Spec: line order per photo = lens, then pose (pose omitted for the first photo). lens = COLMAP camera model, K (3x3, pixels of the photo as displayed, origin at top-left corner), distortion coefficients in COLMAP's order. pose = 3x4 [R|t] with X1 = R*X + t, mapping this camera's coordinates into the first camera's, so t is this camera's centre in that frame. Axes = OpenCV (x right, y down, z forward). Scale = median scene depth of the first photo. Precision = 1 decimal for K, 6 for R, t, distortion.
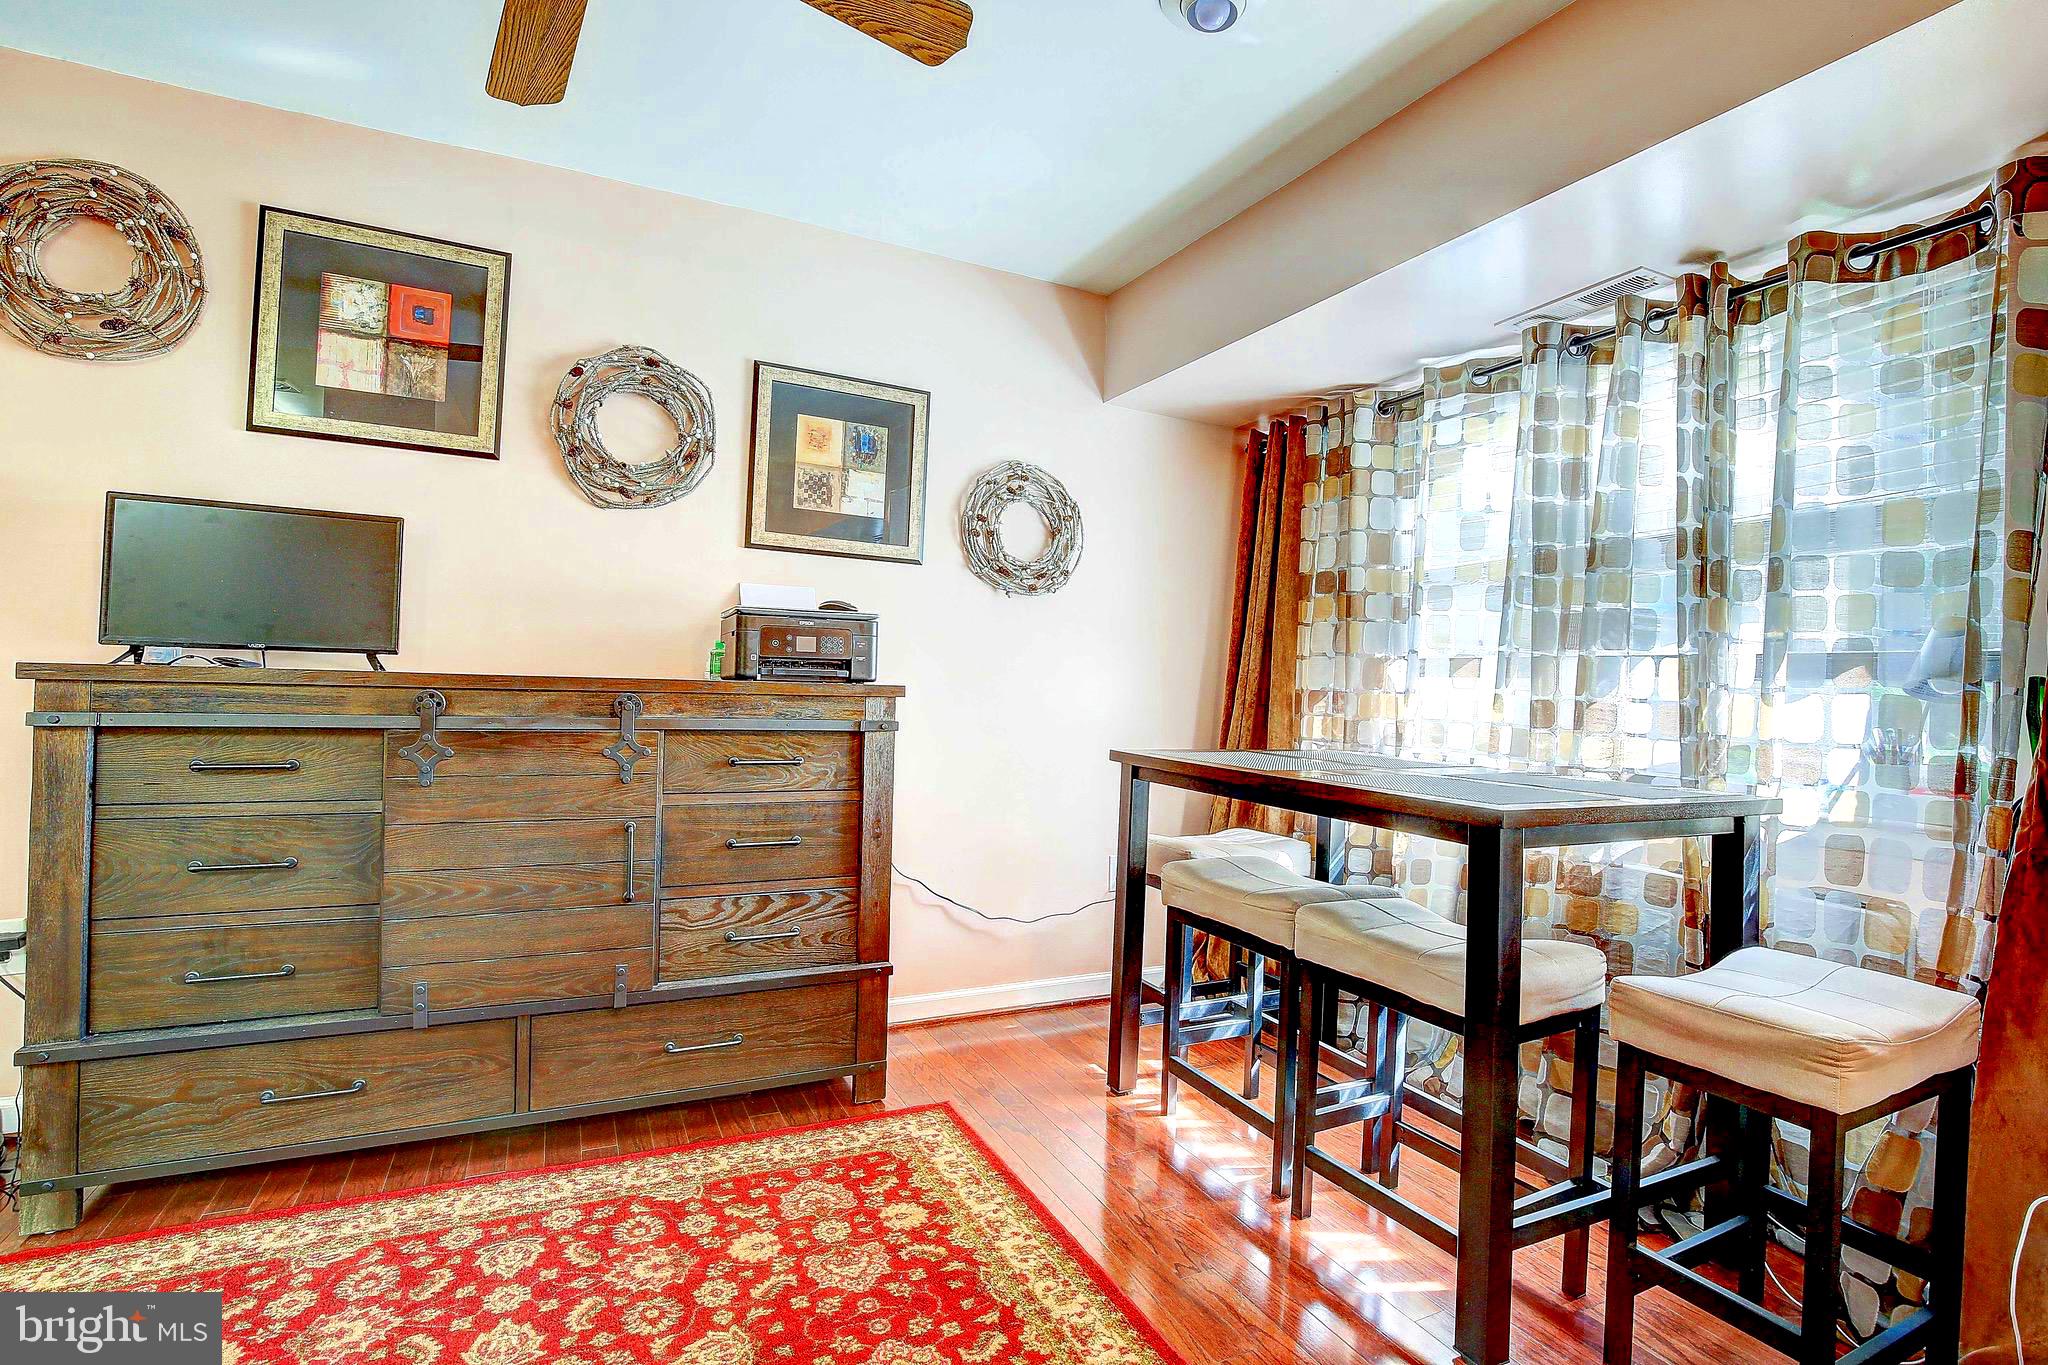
lens RADIAL K [[945.1, 0, 1018.0], [0, 945.1, 674.3], [0, 0, 1]] dist [-0.033931, 0.004430]
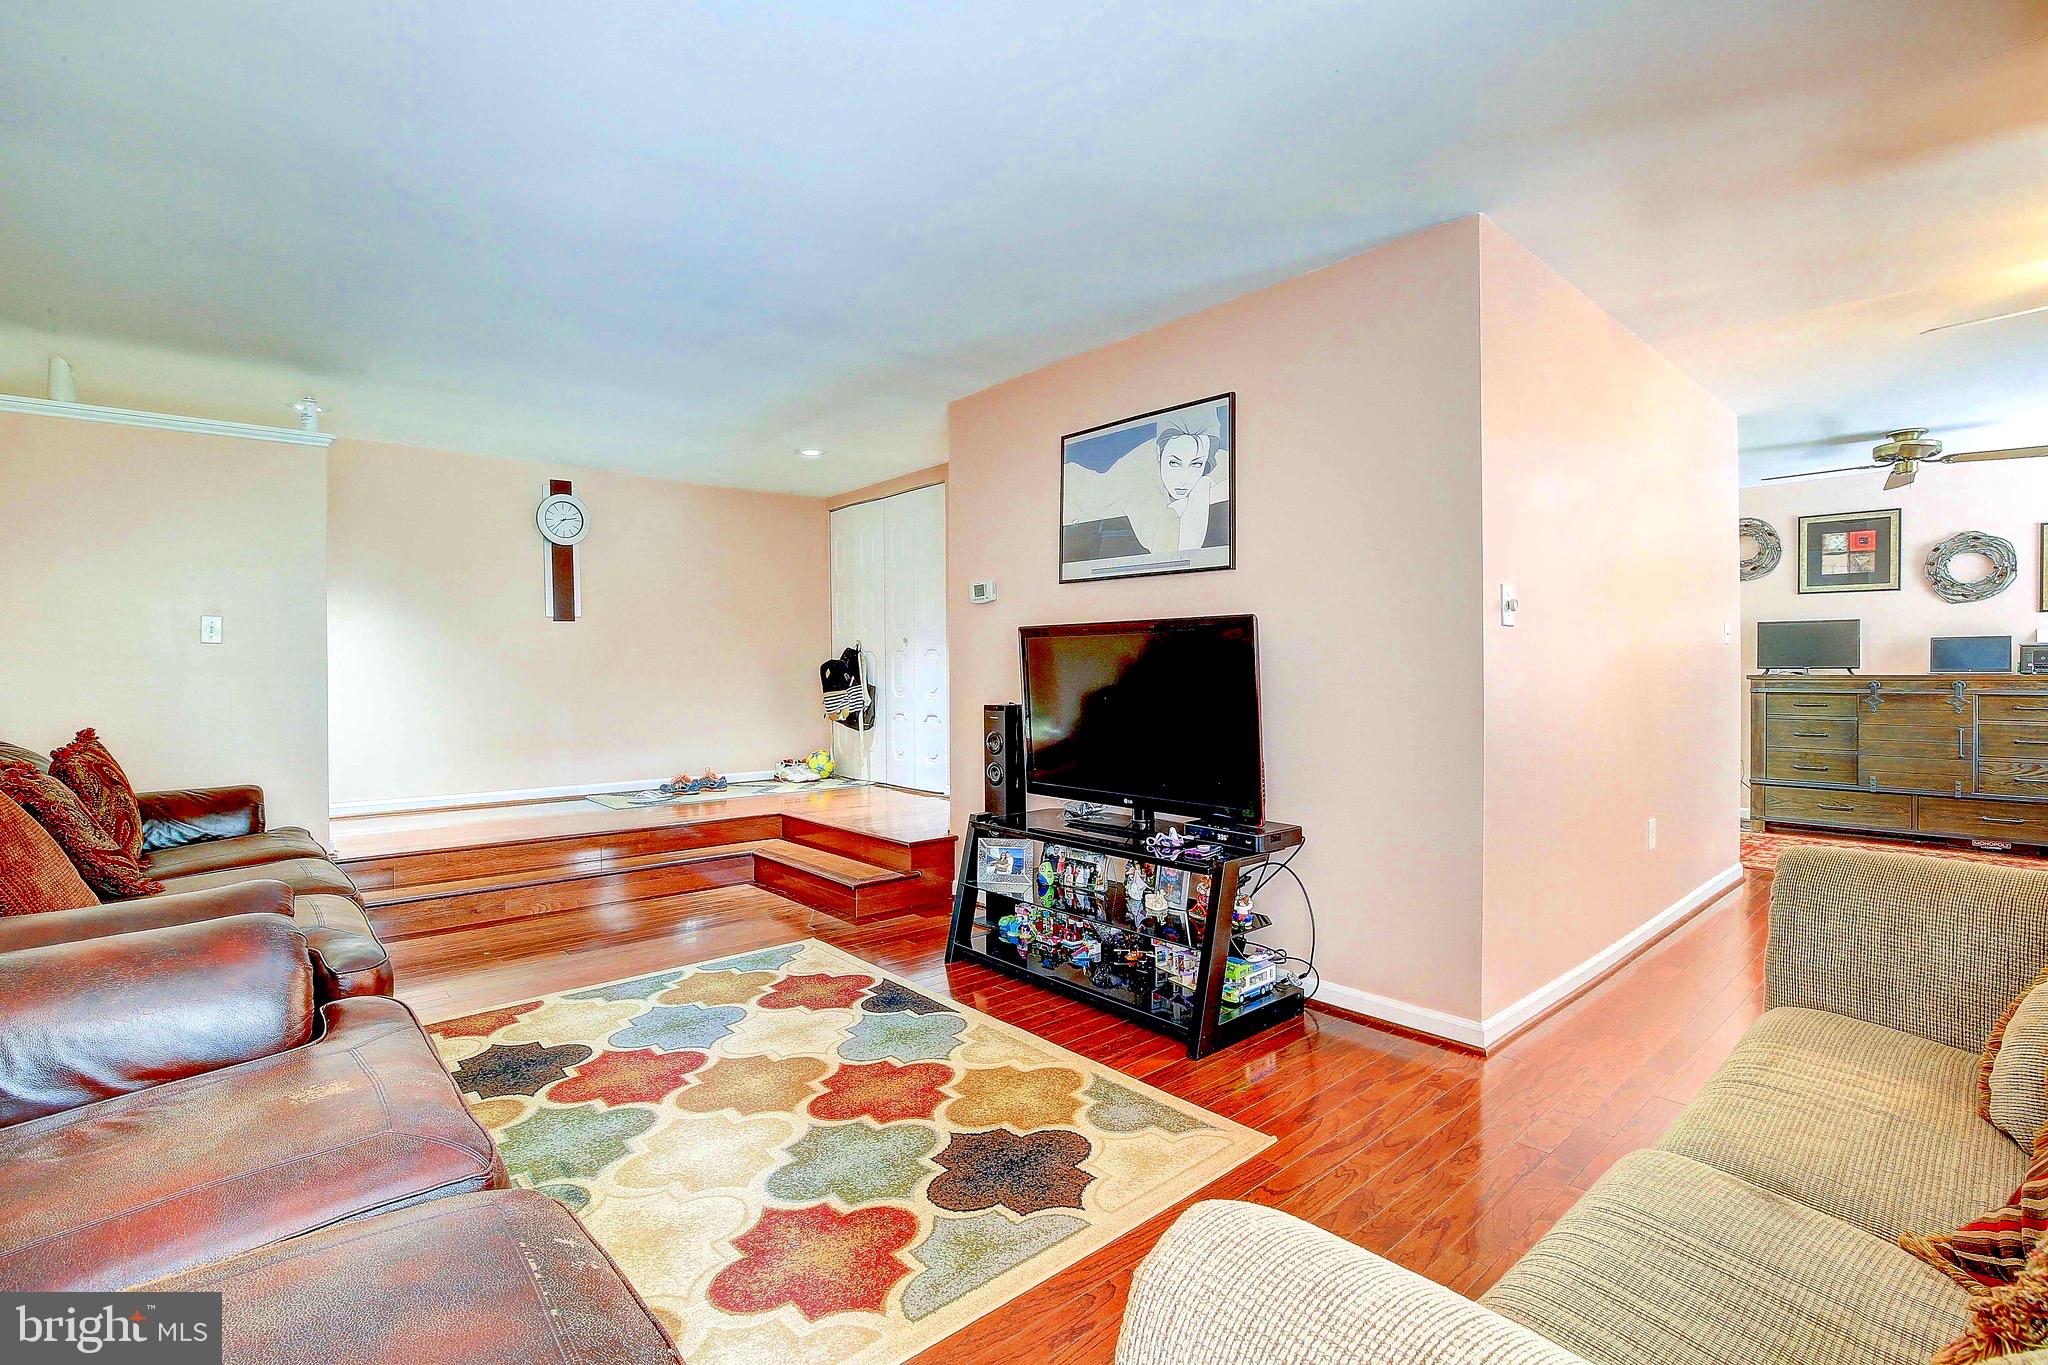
lens RADIAL K [[945.1, 0, 988.6], [0, 945.1, 678.5], [0, 0, 1]] dist [-0.033931, 0.004430]
pose [[0.243976, -0.022945, -0.969510, 1.251493], [0.023100, 0.999574, -0.017843, -0.003148], [0.969506, -0.018042, 0.244402, -2.016101]]
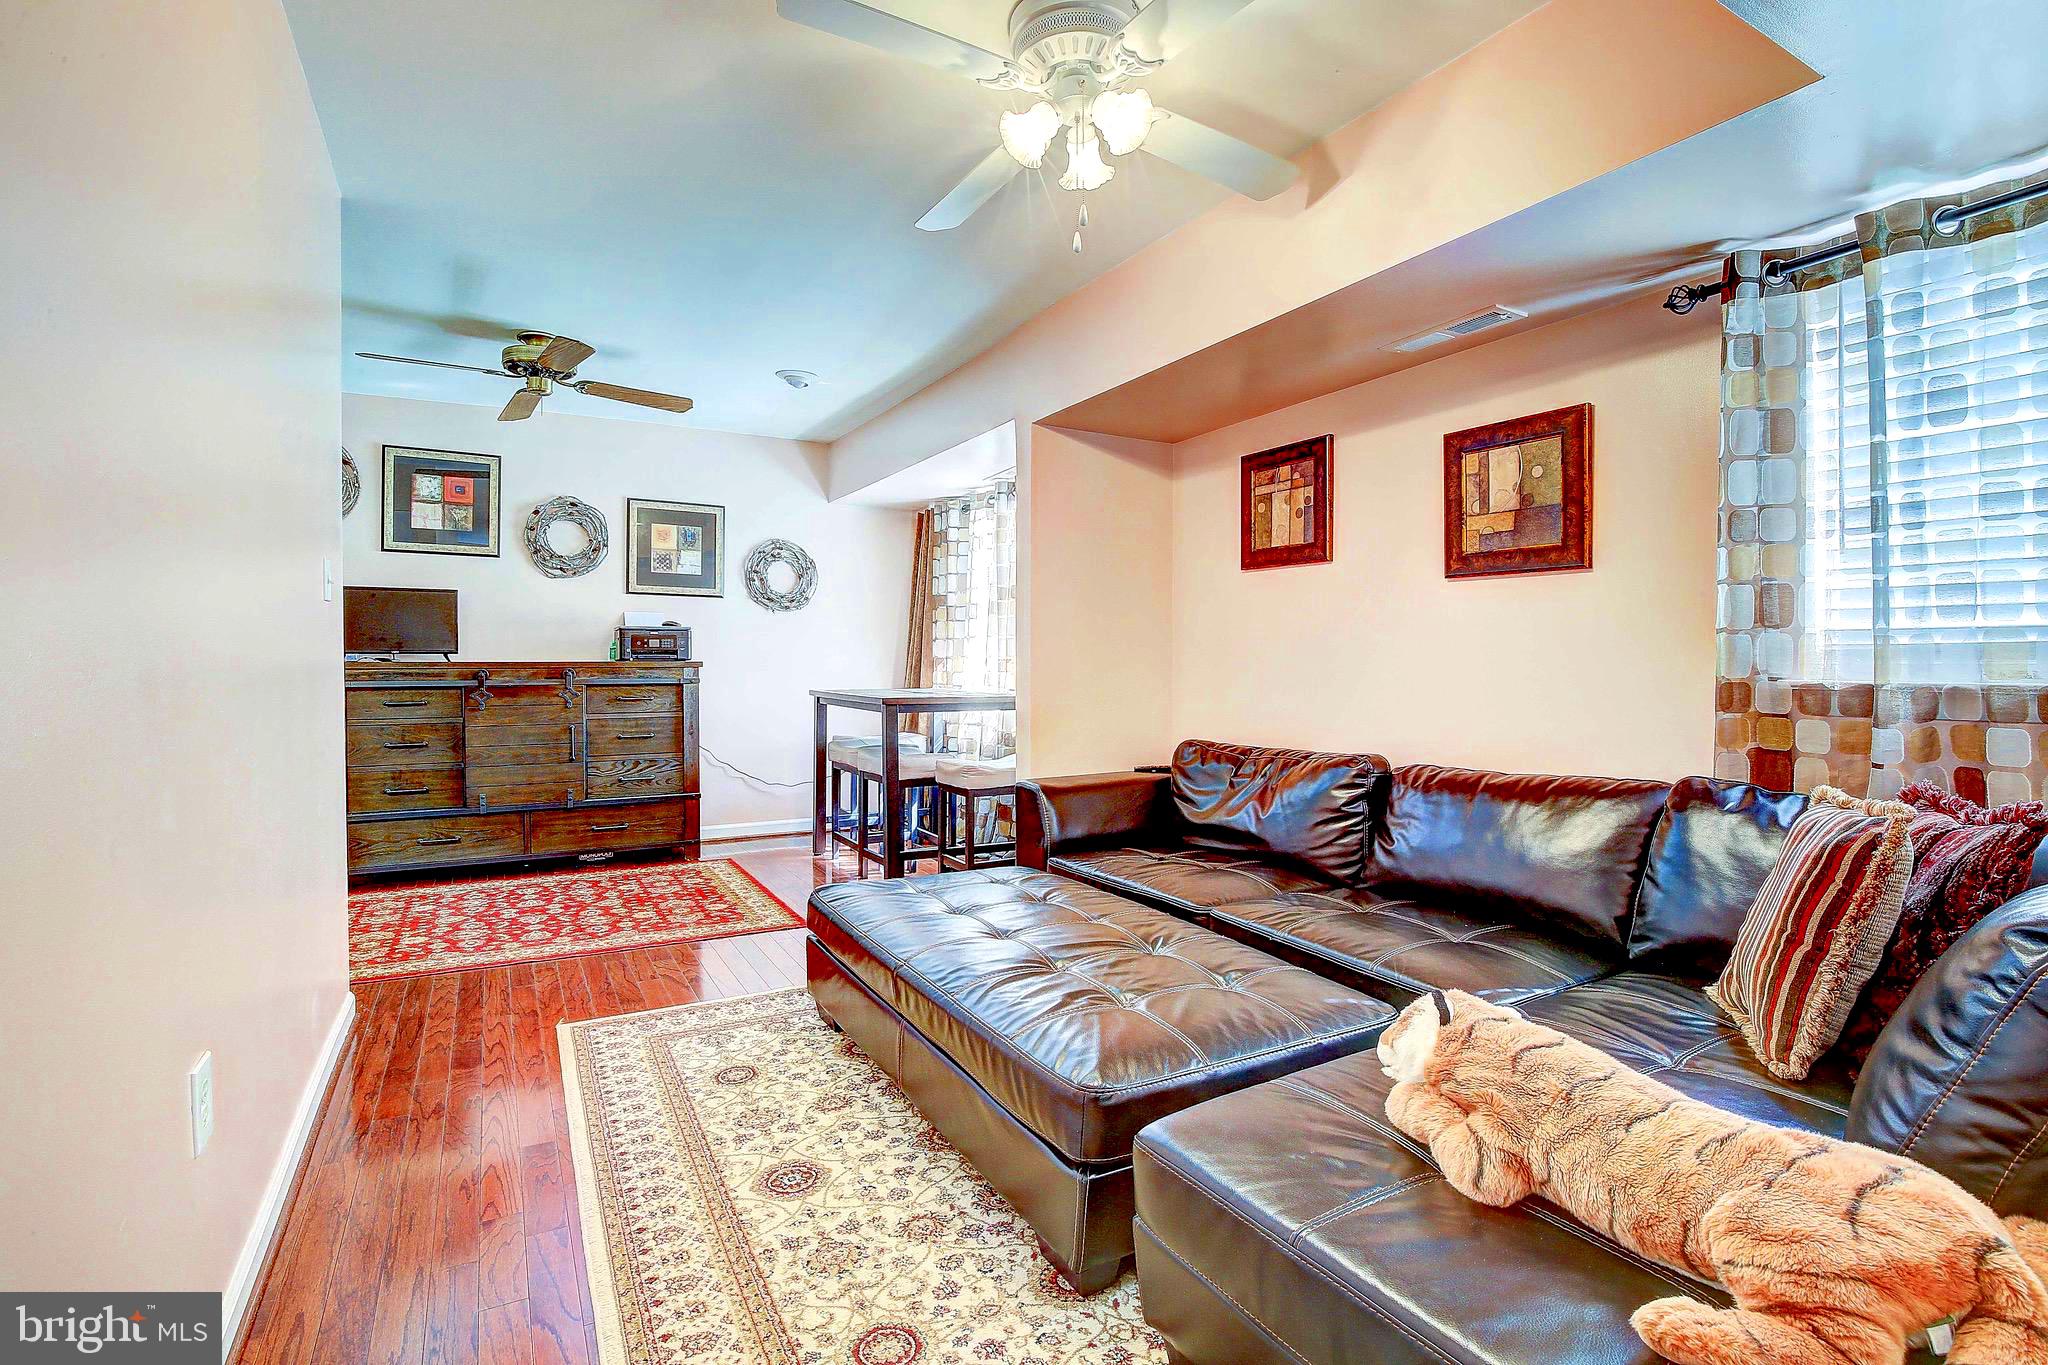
lens RADIAL K [[945.1, 0, 1016.2], [0, 945.1, 668.7], [0, 0, 1]] dist [-0.033931, 0.004430]
pose [[0.998165, -0.030577, 0.052265, 0.462497], [0.029459, 0.999323, 0.022035, 0.002666], [-0.052904, -0.020455, 0.998390, -1.118225]]
